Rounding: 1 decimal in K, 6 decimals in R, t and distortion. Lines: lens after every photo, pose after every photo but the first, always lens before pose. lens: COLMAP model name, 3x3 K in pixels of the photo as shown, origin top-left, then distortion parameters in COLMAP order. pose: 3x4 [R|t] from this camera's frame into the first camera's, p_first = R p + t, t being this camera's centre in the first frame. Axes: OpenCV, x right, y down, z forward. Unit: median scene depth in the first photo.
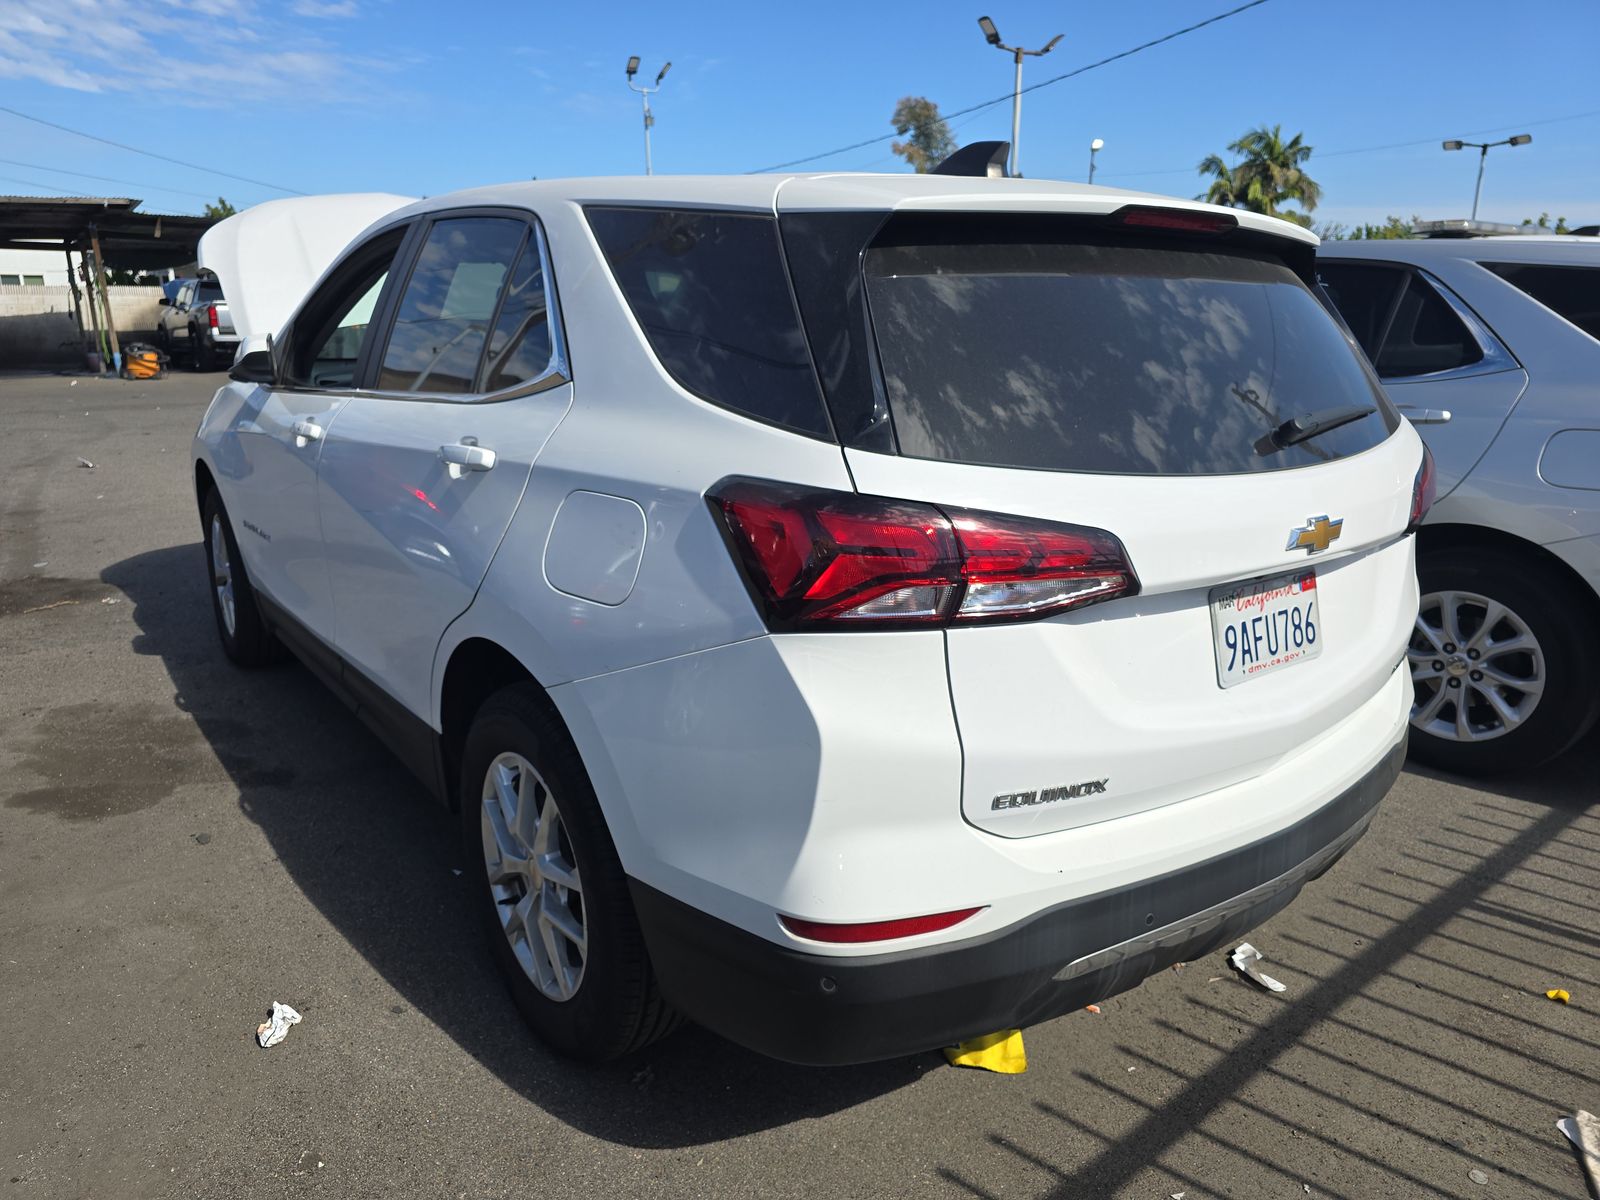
lens RADIAL K [[1069.1, 0, 800.0], [0, 1069.1, 600.0], [0, 0, 1]] dist [0.053239, -0.053096]
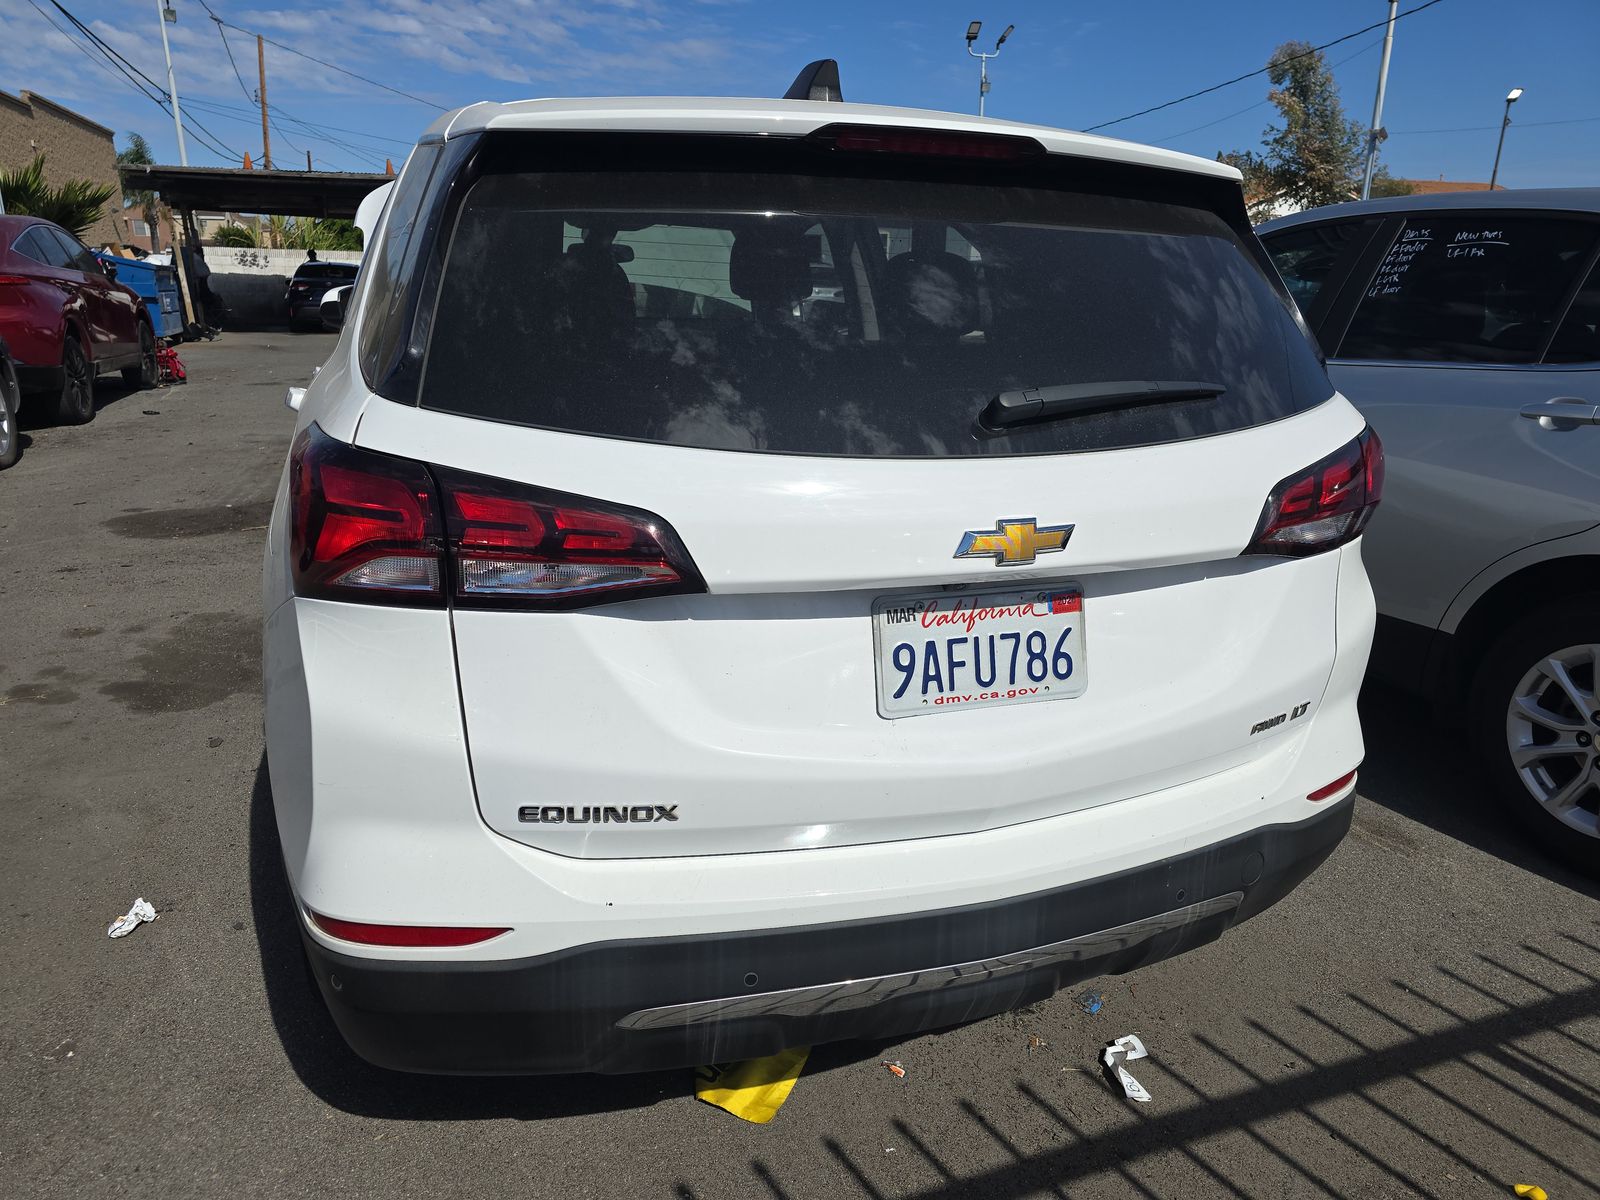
lens RADIAL K [[1068.3, 0, 802.3], [0, 1068.3, 598.4], [0, 0, 1]] dist [0.054661, -0.047081]
pose [[0.953672, 0.097089, -0.284750, 0.492465], [-0.090893, 0.995248, 0.034930, -0.028322], [0.286789, -0.007430, 0.957965, 0.179557]]
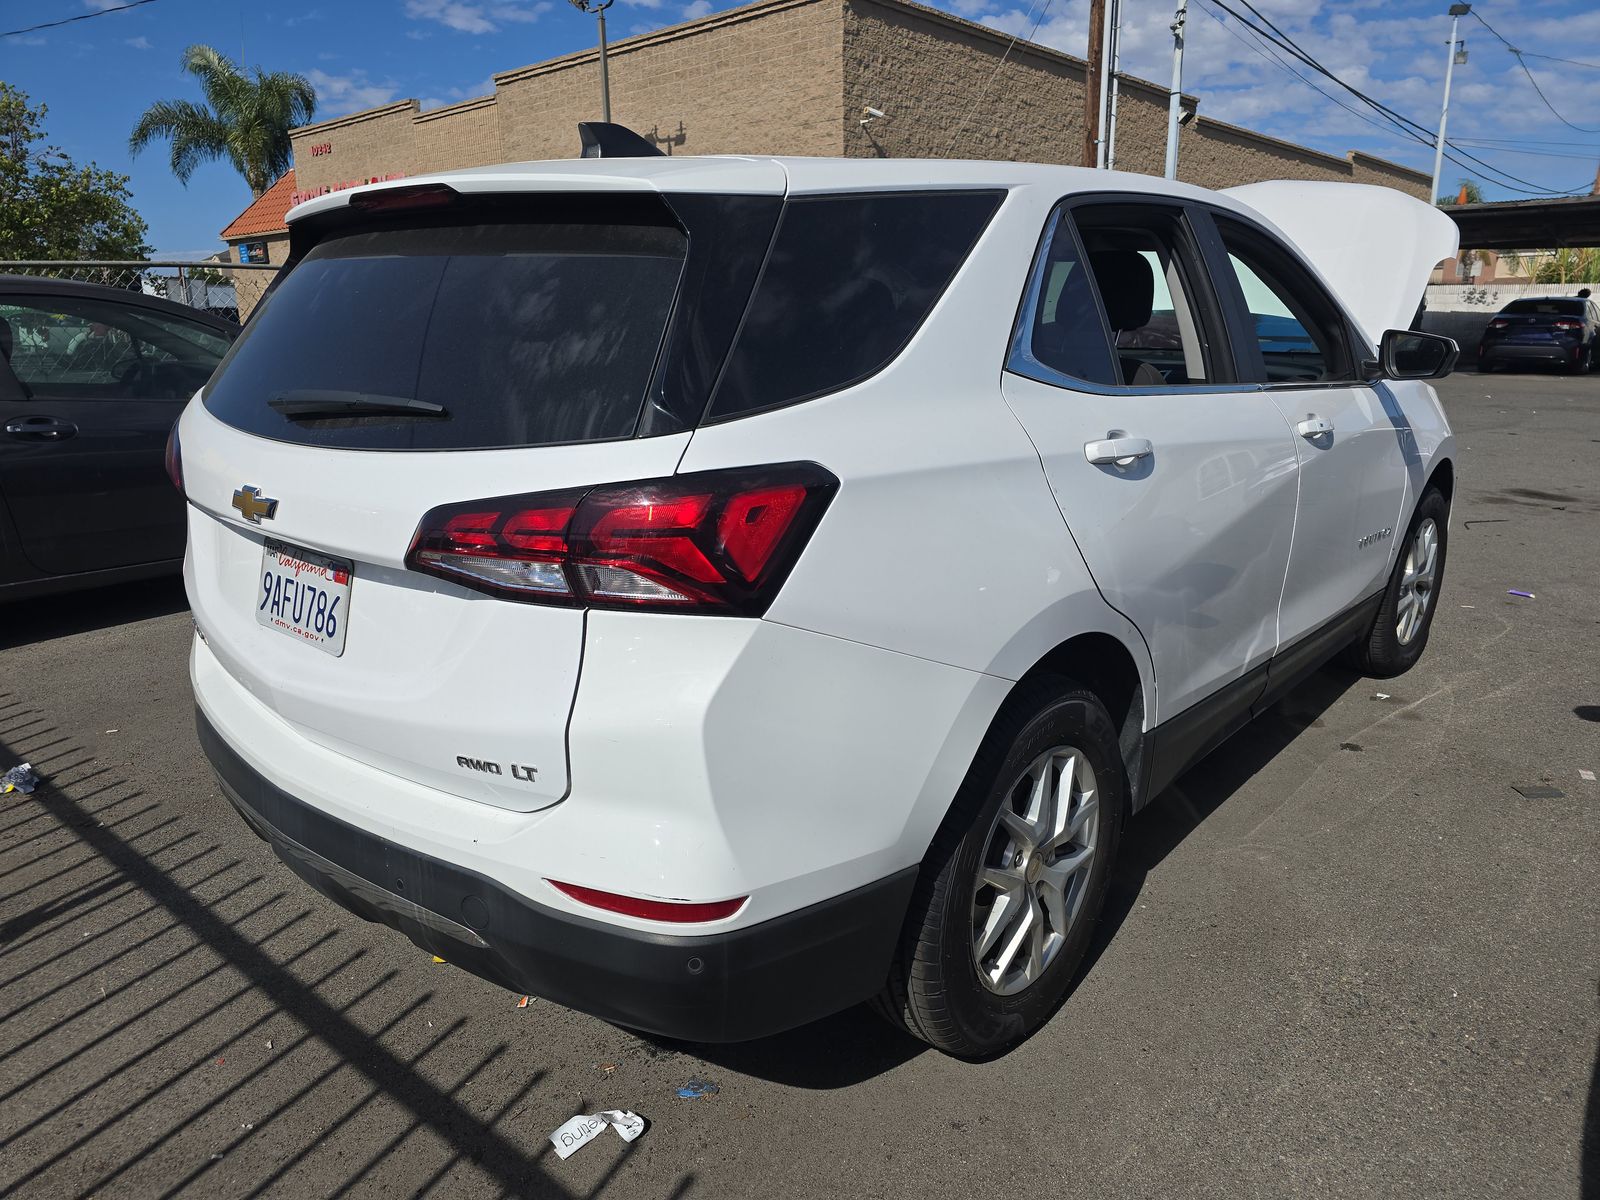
lens RADIAL K [[1068.3, 0, 802.3], [0, 1068.3, 598.4], [0, 0, 1]] dist [0.054661, -0.047081]
pose [[0.200376, 0.248032, -0.947803, 1.401195], [-0.249530, 0.948439, 0.195445, -0.272410], [0.947409, 0.197342, 0.251935, 1.109016]]
